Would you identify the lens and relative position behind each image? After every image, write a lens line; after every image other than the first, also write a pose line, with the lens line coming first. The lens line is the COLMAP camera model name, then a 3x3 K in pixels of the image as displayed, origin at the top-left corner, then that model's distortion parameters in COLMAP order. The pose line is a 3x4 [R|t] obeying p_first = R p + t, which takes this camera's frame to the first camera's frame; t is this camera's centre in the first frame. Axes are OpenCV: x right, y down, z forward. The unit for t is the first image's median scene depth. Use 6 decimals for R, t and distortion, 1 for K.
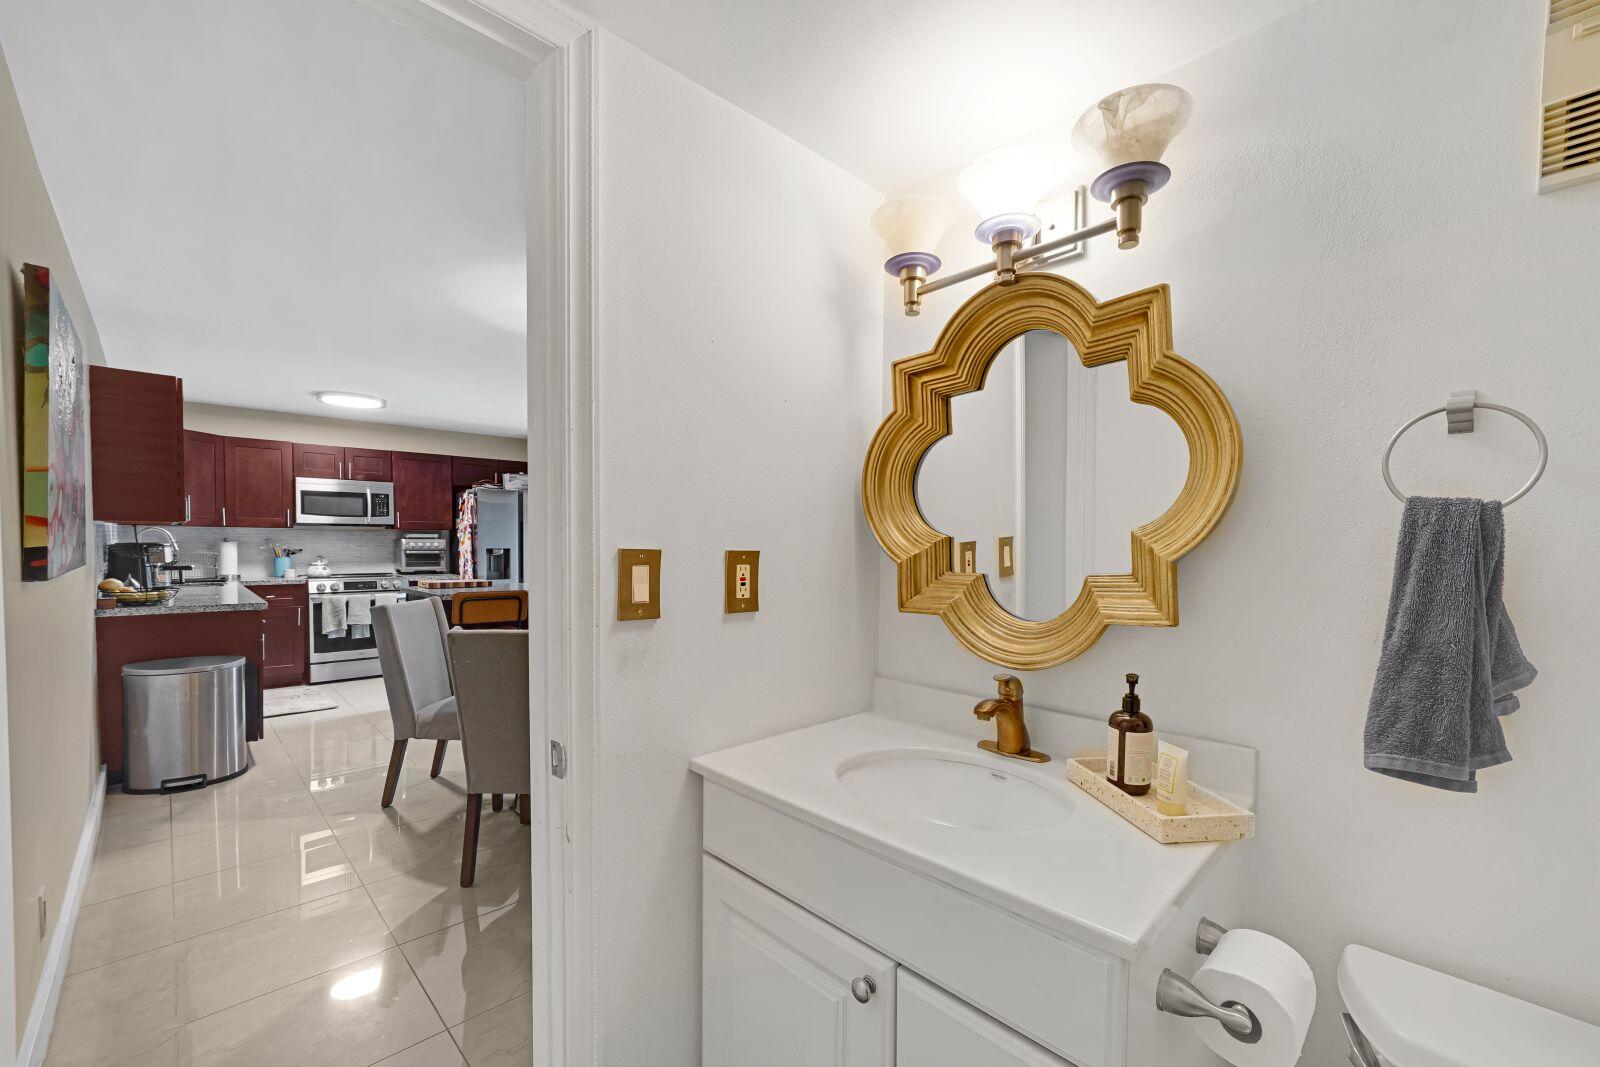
lens RADIAL K [[657.3, 0, 796.3], [0, 657.3, 560.6], [0, 0, 1]] dist [0.009273, 0.000005]
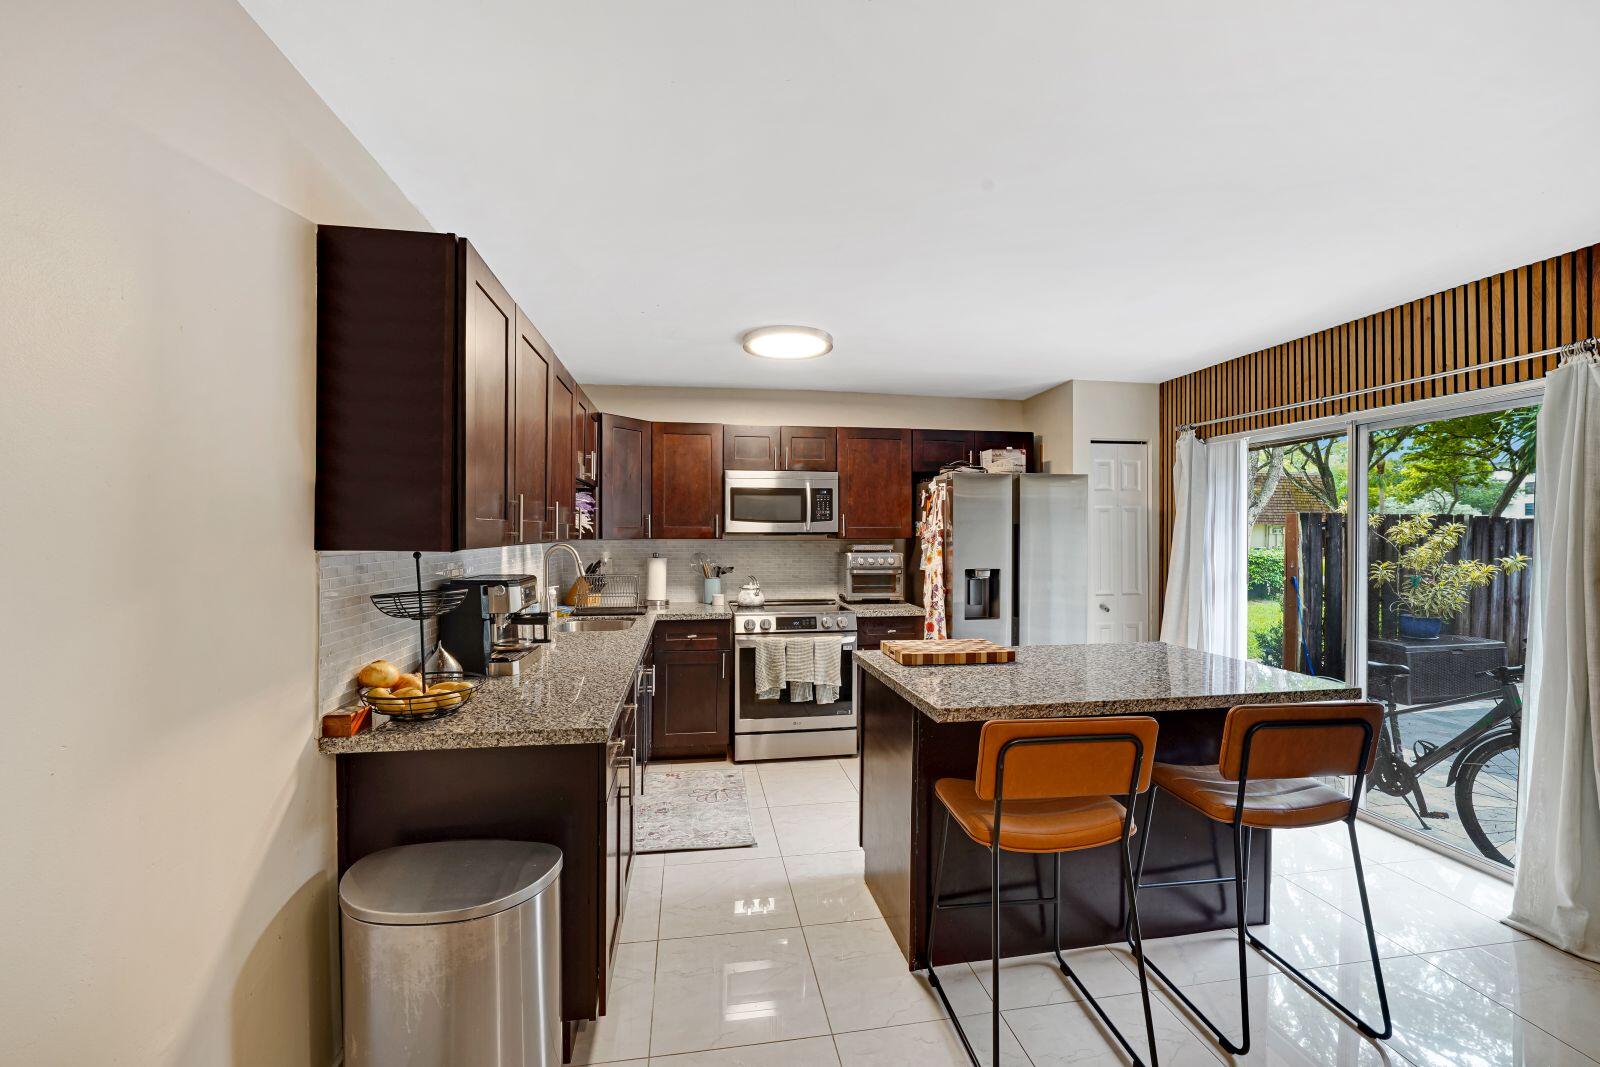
lens RADIAL K [[592.7, 0, 800.0], [0, 592.7, 533.5], [0, 0, 1]] dist [-0.002090, -0.000085]
pose [[0.828730, -0.005338, -0.559623, -0.304725], [-0.012027, 0.999554, -0.027345, -0.036869], [0.559520, 0.029392, 0.828296, 0.477579]]
